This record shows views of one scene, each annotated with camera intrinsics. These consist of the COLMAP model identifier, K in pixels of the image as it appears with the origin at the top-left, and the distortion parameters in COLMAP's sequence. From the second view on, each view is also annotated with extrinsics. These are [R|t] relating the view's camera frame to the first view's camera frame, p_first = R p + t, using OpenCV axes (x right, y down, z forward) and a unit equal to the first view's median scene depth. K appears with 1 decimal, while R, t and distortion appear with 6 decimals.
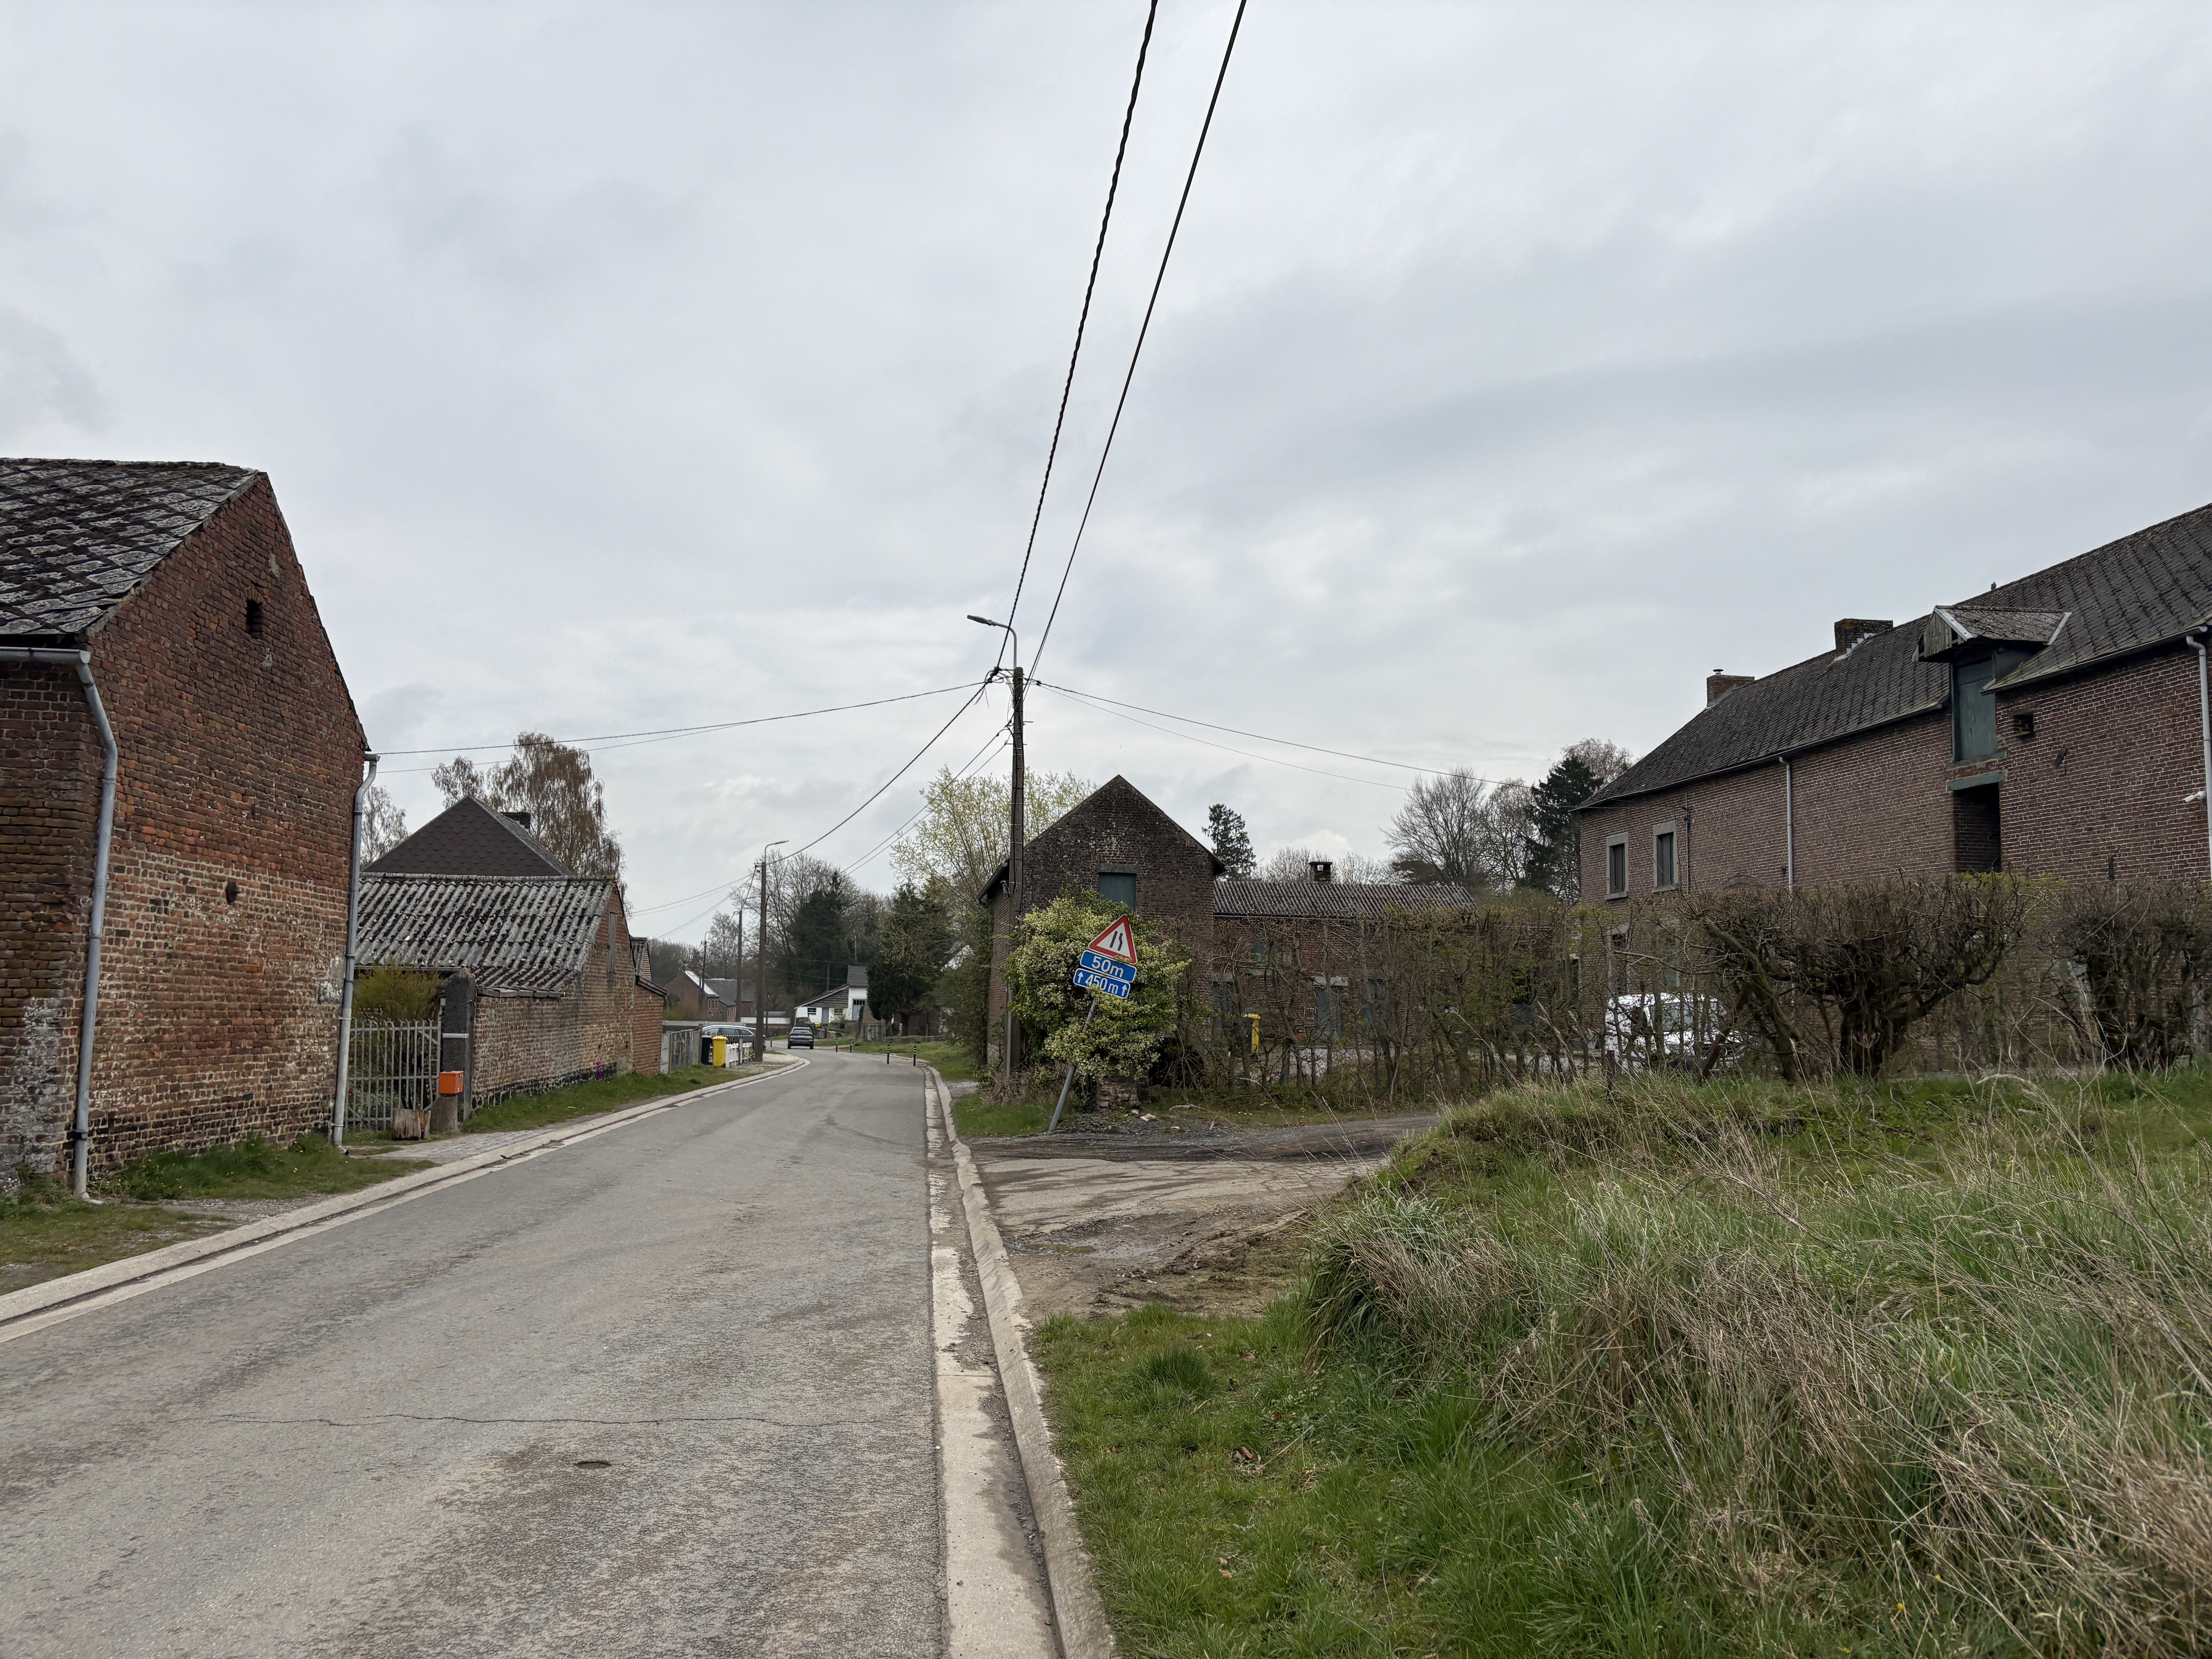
lens RADIAL K [[1666.2, 0, 1088.2], [0, 1666.2, 819.7], [0, 0, 1]] dist [0.055797, -0.055803]
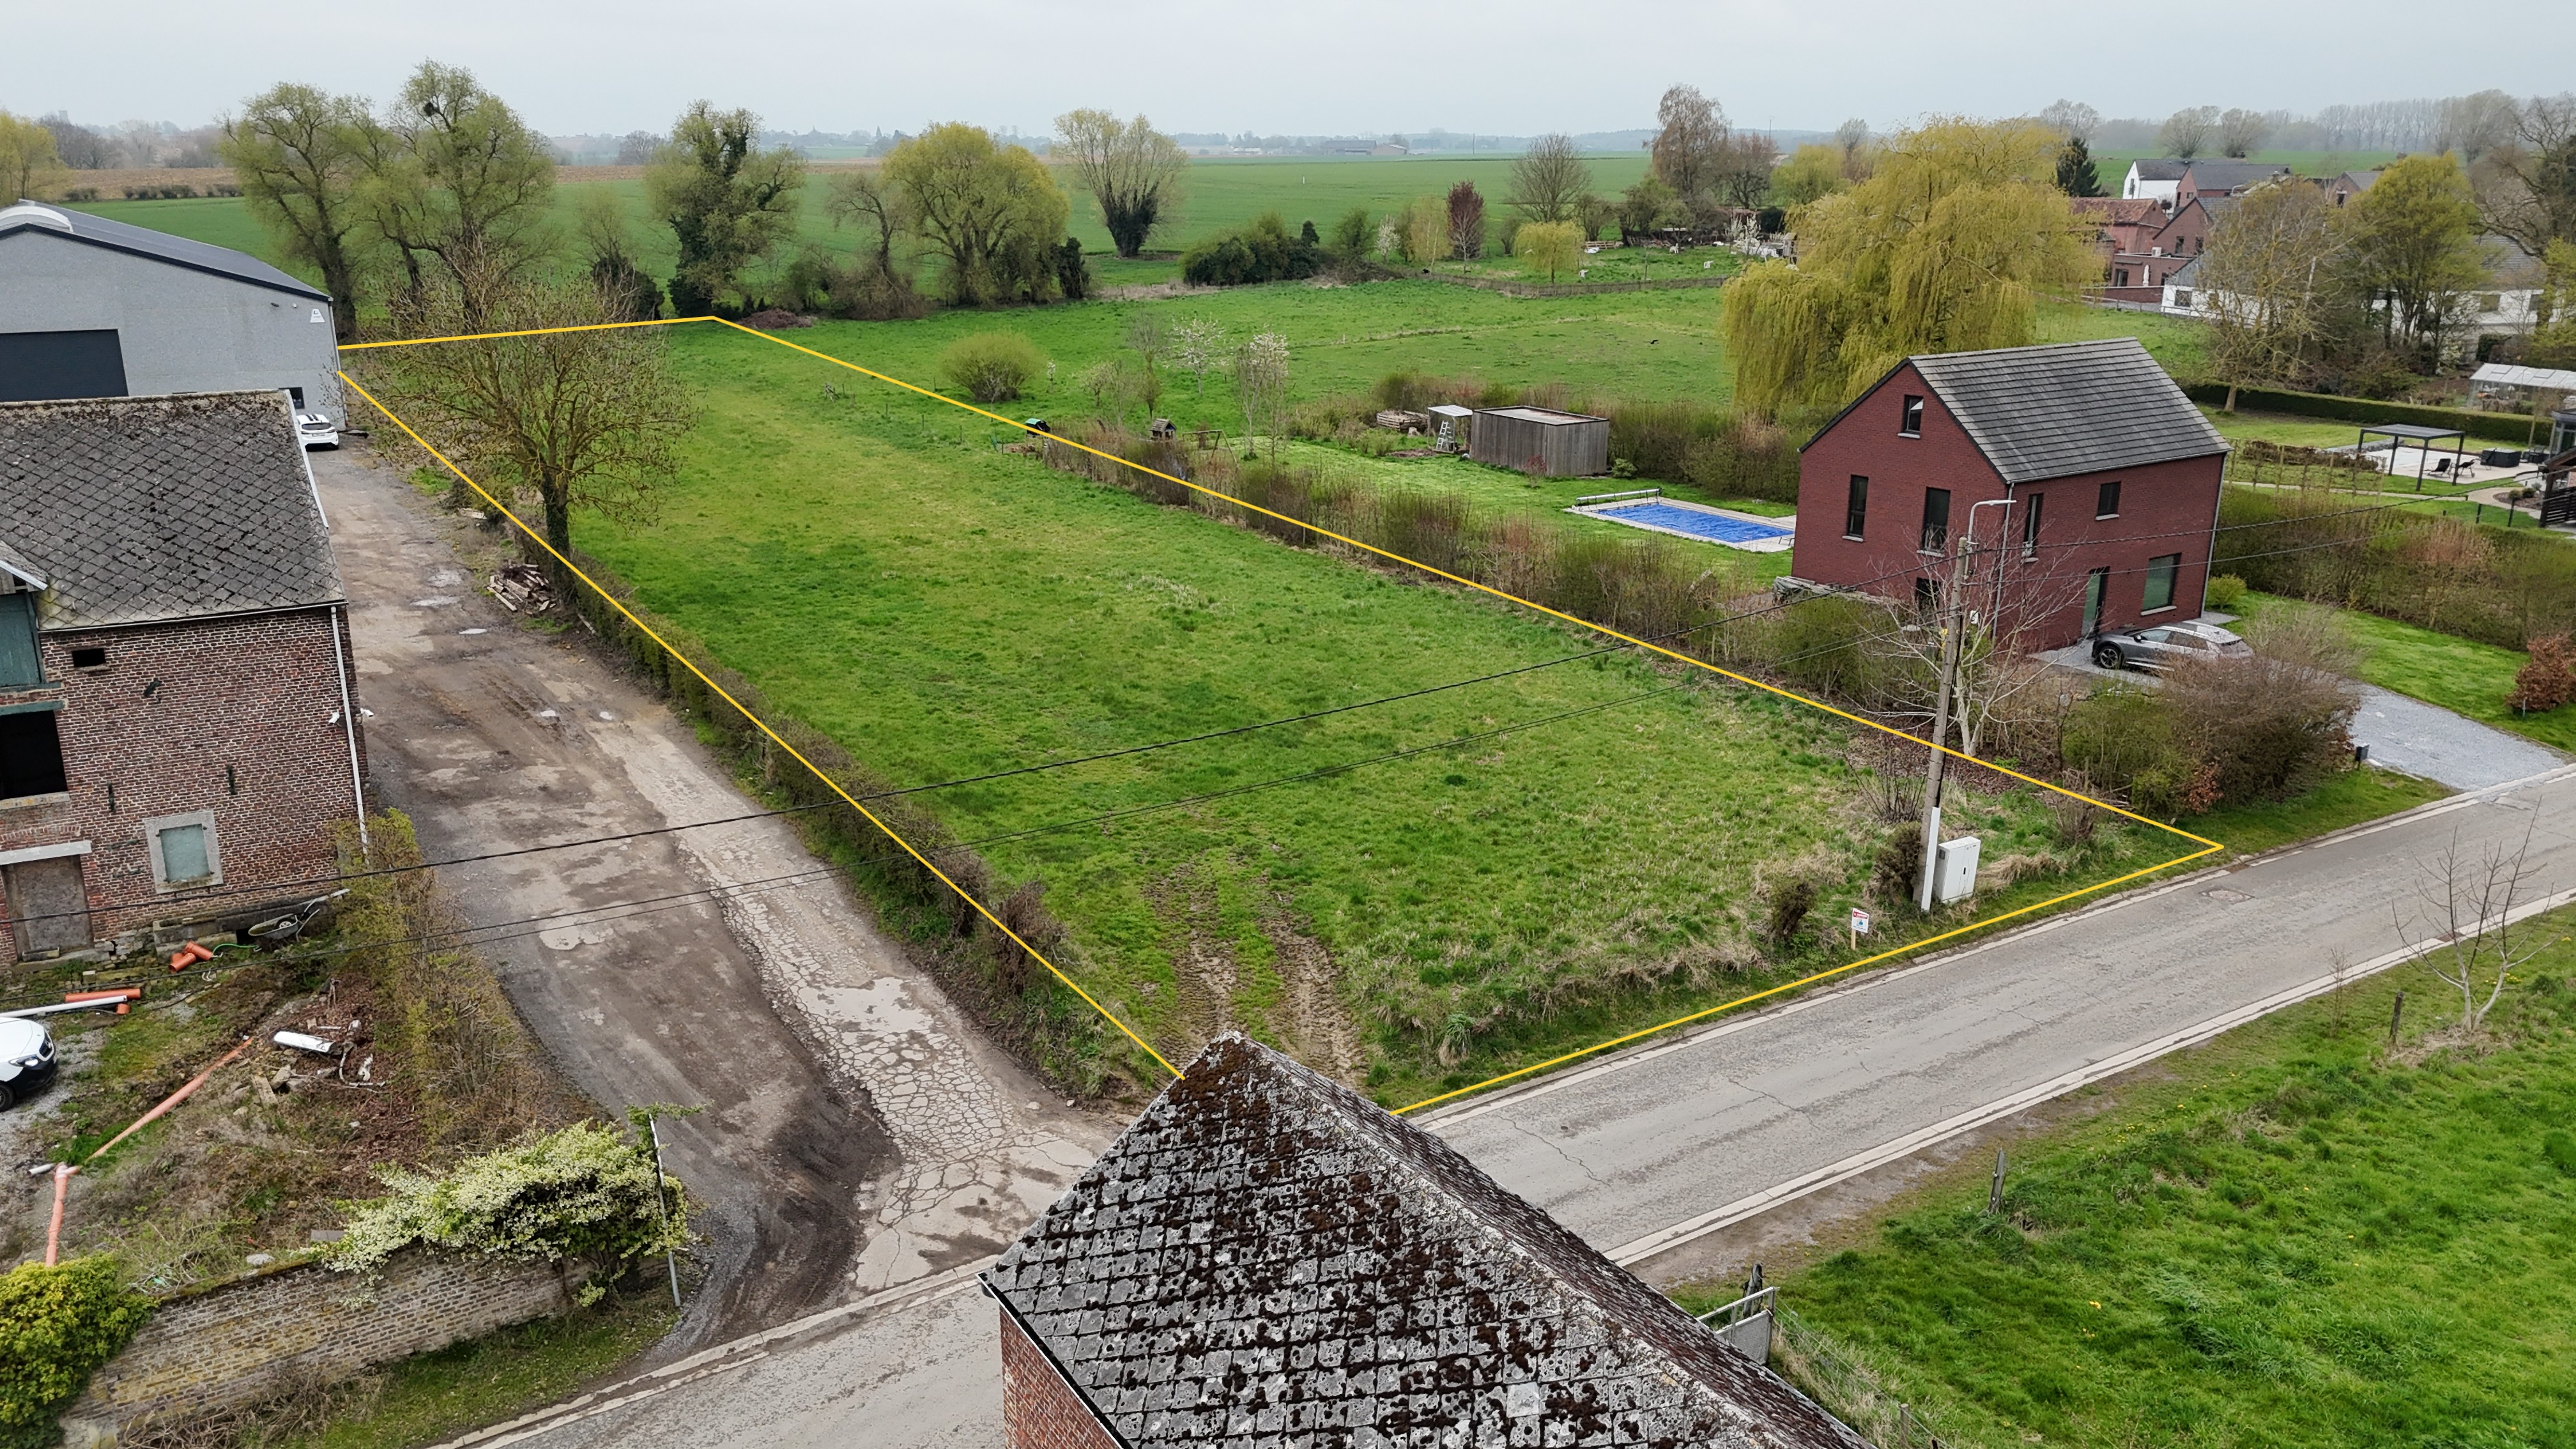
lens RADIAL K [[1894.5, 0, 1292.3], [0, 1894.5, 727.7], [0, 0, 1]] dist [0.087445, -0.082096]
pose [[-0.448153, -0.281403, 0.848511, -1.241414], [-0.113987, 0.959404, 0.257976, -0.598627], [-0.886660, 0.018894, -0.462036, 1.217819]]
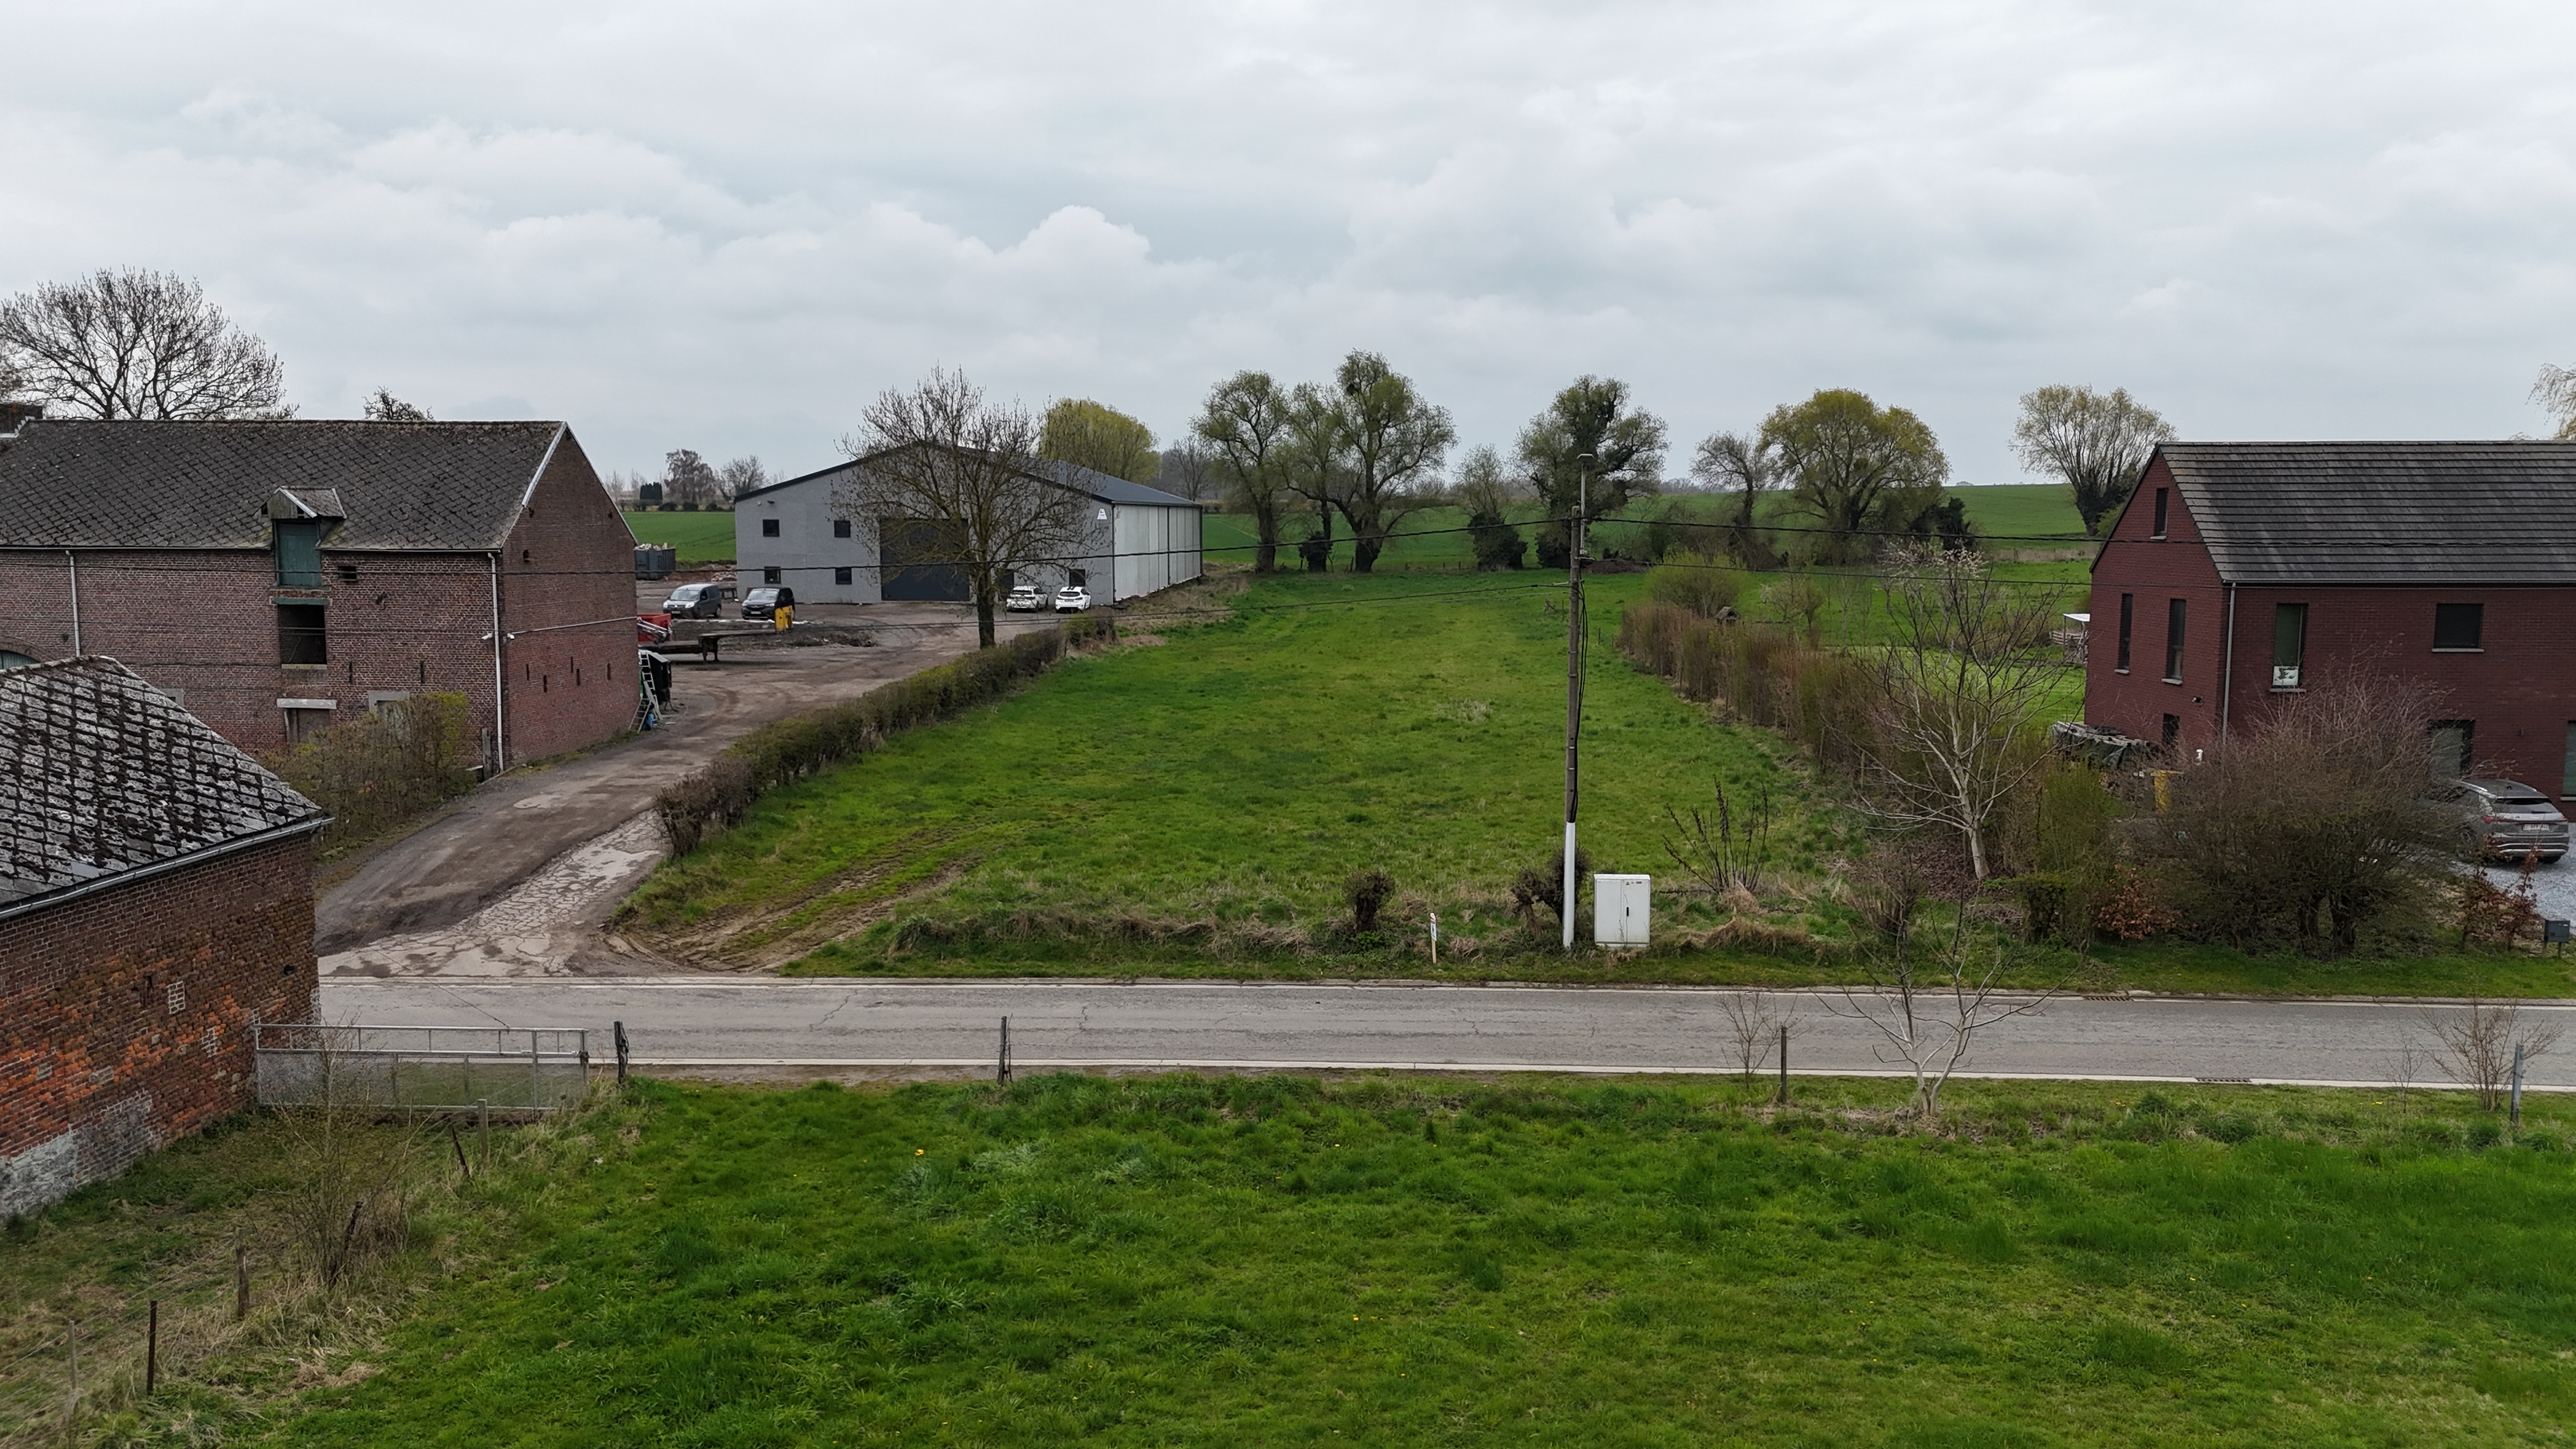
lens RADIAL K [[1894.5, 0, 1283.8], [0, 1894.5, 717.6], [0, 0, 1]] dist [0.087445, -0.082096]
pose [[0.165547, -0.130430, 0.977539, -1.571219], [-0.105897, 0.983134, 0.149111, -0.404936], [-0.980500, -0.128204, 0.148943, -0.261000]]
